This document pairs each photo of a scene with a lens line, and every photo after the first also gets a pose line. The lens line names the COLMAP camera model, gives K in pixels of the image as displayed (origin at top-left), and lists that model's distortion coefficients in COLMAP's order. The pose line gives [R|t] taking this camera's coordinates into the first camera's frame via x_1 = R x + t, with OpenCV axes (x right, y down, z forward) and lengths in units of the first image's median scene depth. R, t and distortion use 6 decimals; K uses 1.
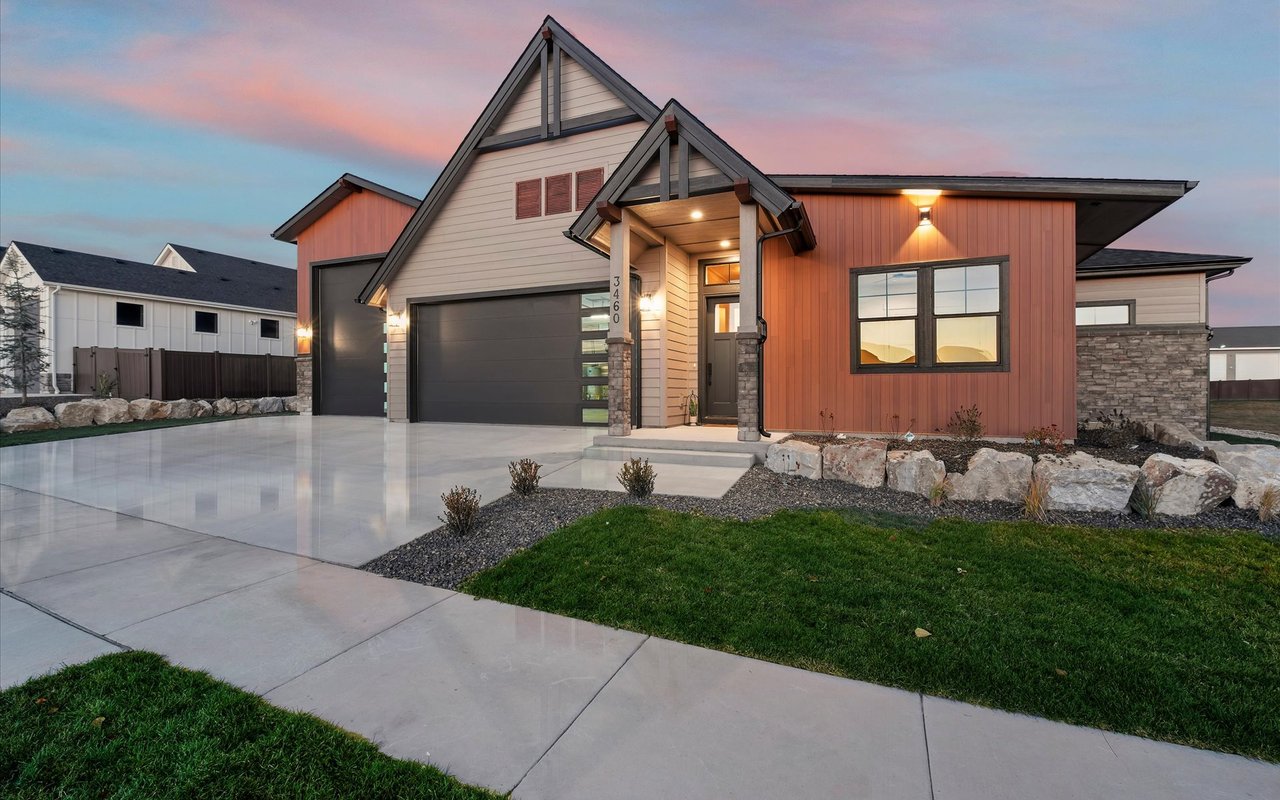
lens RADIAL K [[550.5, 0, 640.0], [0, 550.5, 400.0], [0, 0, 1]] dist [-0.002401, -0.000215]
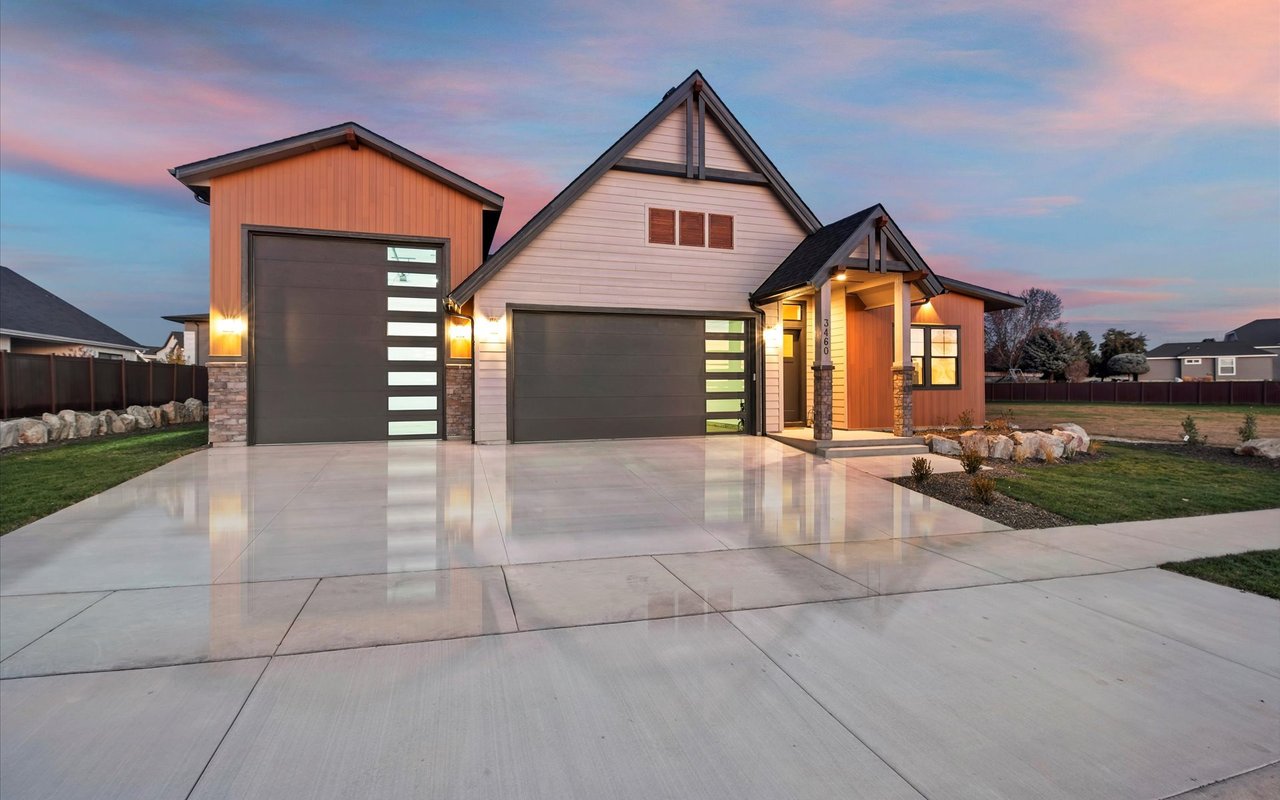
lens RADIAL K [[567.5, 0, 637.0], [0, 567.5, 387.6], [0, 0, 1]] dist [0.002125, -0.000007]
pose [[0.756183, -0.006333, 0.654329, -0.977453], [0.017899, 0.999779, -0.011010, -0.040829], [-0.654115, 0.020037, 0.756129, 0.207373]]
